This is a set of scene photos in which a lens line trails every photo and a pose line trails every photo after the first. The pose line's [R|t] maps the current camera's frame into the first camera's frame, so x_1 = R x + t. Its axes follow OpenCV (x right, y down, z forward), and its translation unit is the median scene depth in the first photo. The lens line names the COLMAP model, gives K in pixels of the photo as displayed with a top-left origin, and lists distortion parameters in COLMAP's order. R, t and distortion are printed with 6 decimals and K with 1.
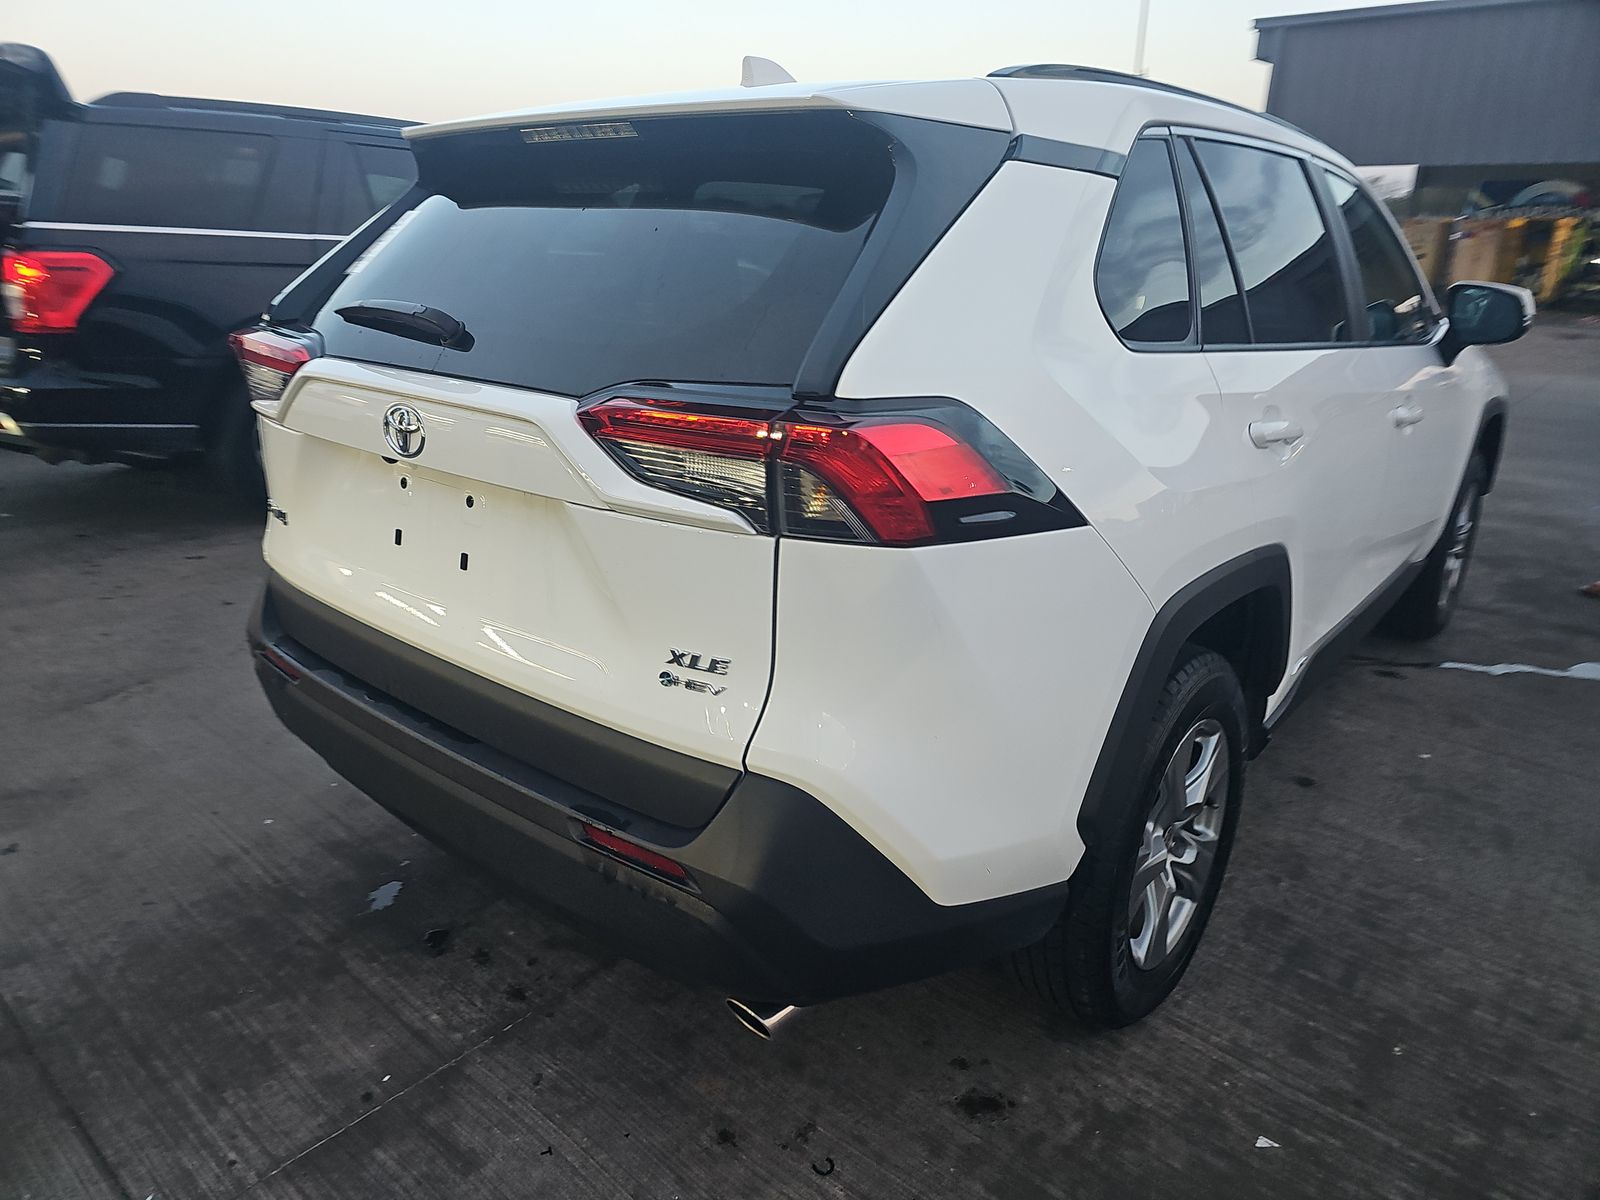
lens RADIAL K [[1091.2, 0, 778.4], [0, 1091.2, 602.3], [0, 0, 1]] dist [0.090827, -0.100395]
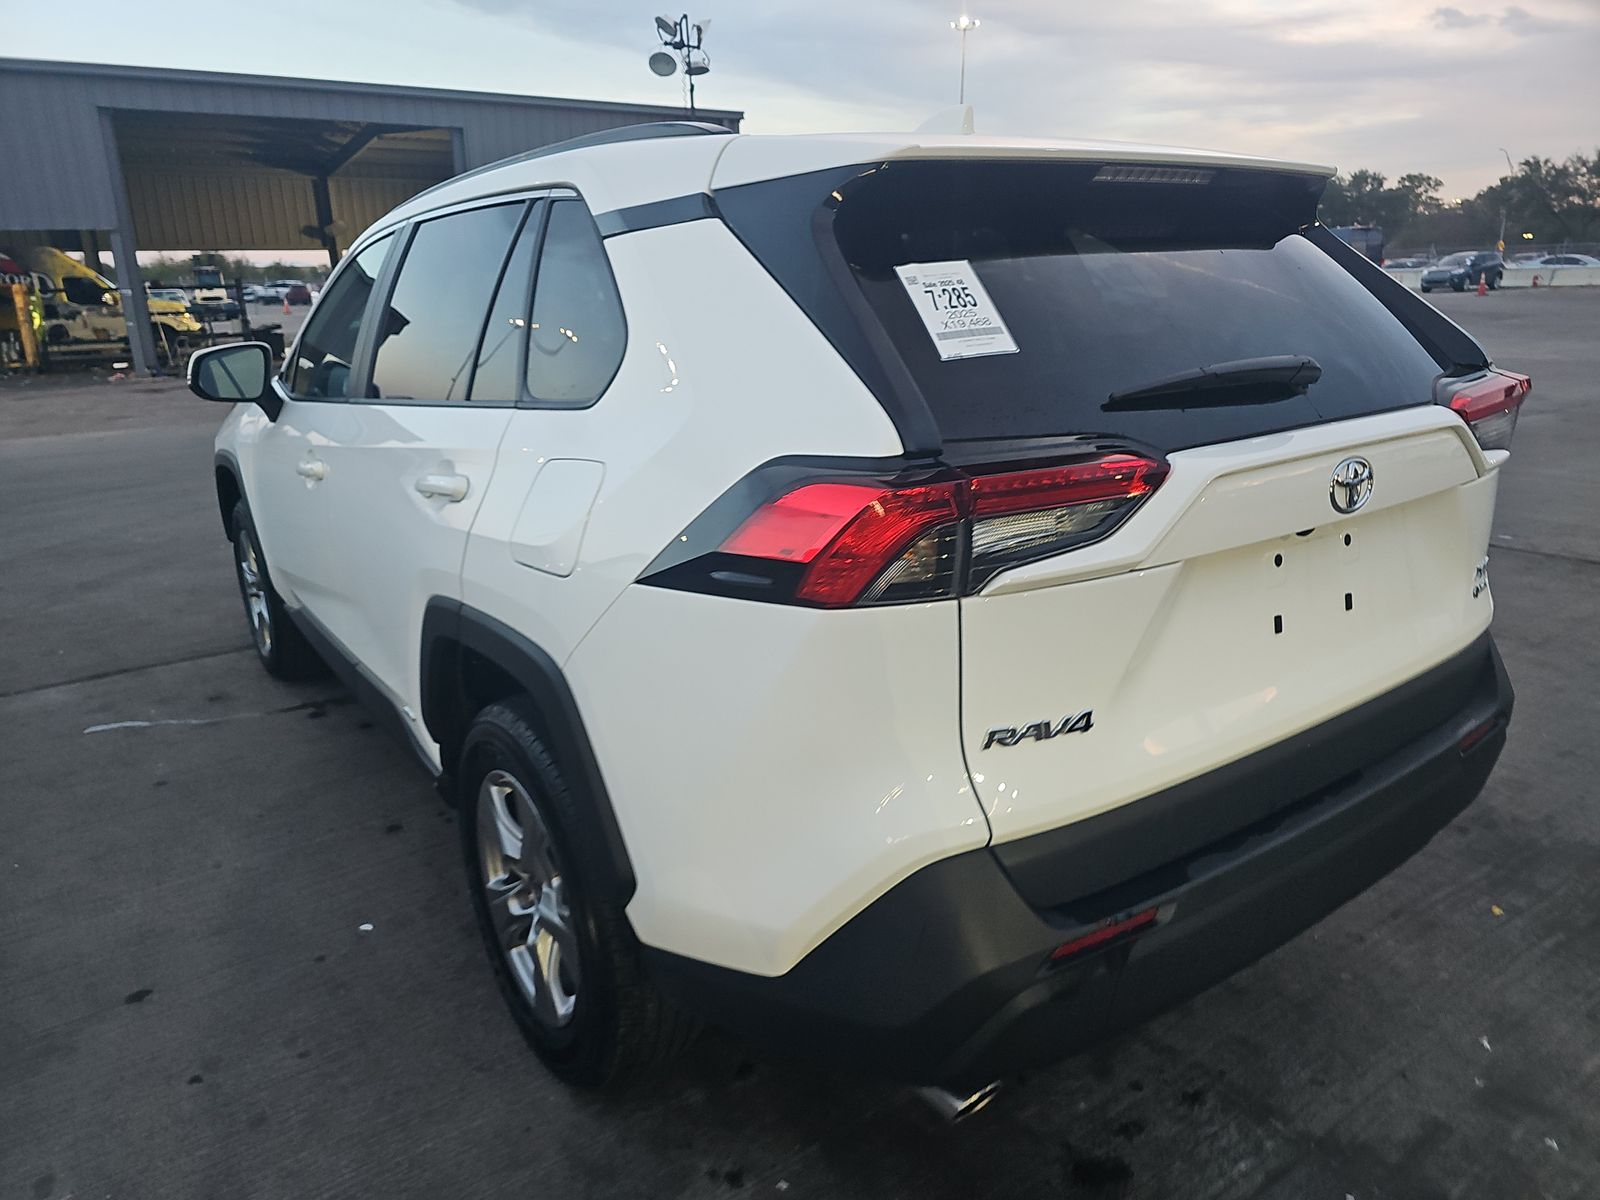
lens RADIAL K [[1077.2, 0, 821.8], [0, 1077.2, 599.7], [0, 0, 1]] dist [0.069109, -0.067856]
pose [[0.212723, -0.298135, 0.930519, -1.207334], [0.336817, 0.916321, 0.216588, -0.381622], [-0.917226, 0.267341, 0.295339, 1.070356]]
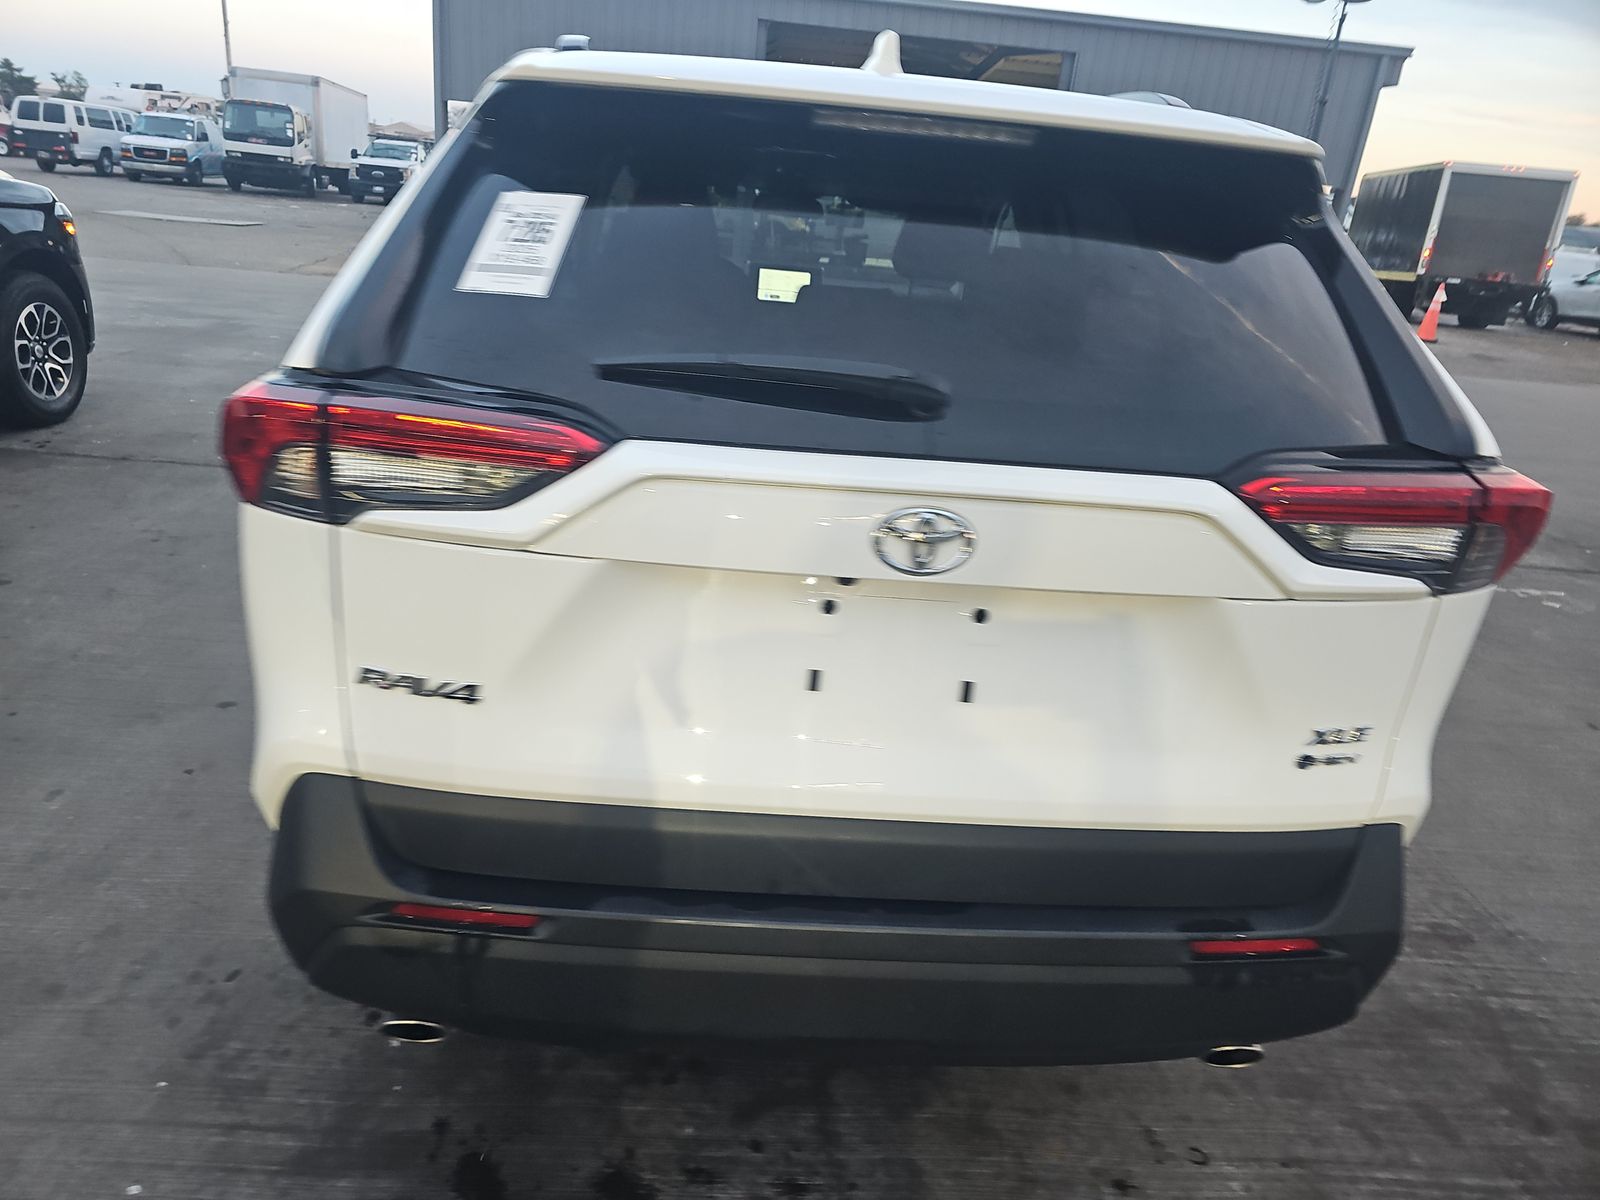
lens RADIAL K [[1091.2, 0, 778.4], [0, 1091.2, 602.3], [0, 0, 1]] dist [0.090827, -0.100395]
pose [[0.706052, -0.202566, 0.678571, -0.839202], [0.148530, 0.979262, 0.137784, -0.212347], [-0.692409, 0.003506, 0.721497, 0.496686]]
